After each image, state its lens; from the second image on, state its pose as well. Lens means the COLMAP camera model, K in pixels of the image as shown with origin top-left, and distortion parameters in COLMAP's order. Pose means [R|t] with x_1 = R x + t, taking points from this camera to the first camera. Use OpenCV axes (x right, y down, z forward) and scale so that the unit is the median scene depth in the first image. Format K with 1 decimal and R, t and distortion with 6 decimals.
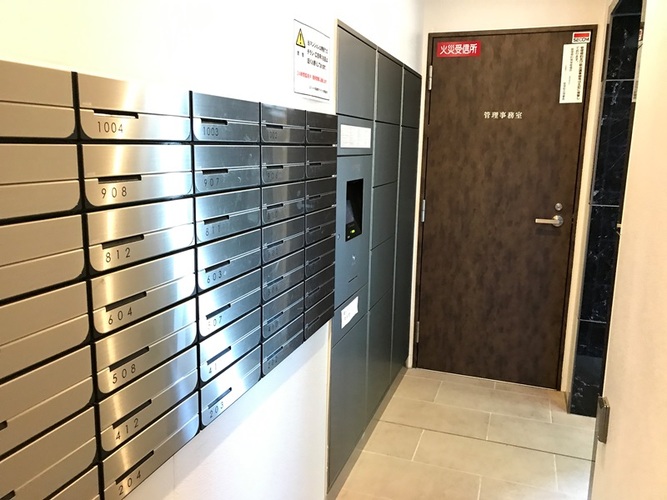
lens RADIAL K [[546.9, 0, 333.5], [0, 546.9, 250.7], [0, 0, 1]] dist [0.000770, 0.001949]
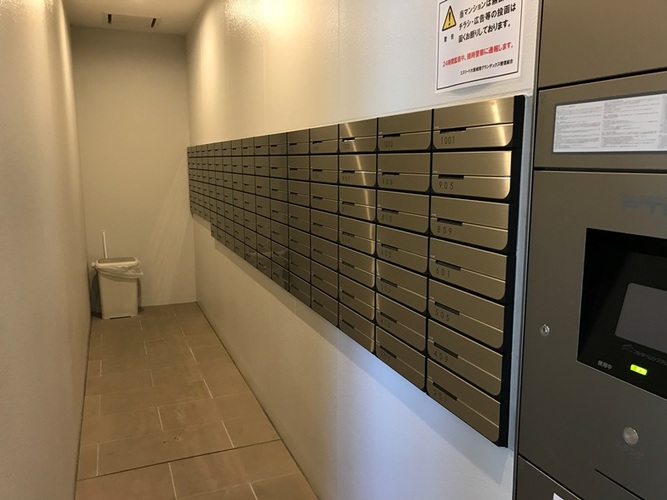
lens RADIAL K [[546.9, 0, 333.9], [0, 546.9, 249.2], [0, 0, 1]] dist [0.000770, 0.001949]
pose [[-0.770136, 0.119954, -0.626500, 0.729327], [-0.102716, 0.946021, 0.307397, -0.358248], [0.629556, 0.301089, -0.716244, 1.879668]]
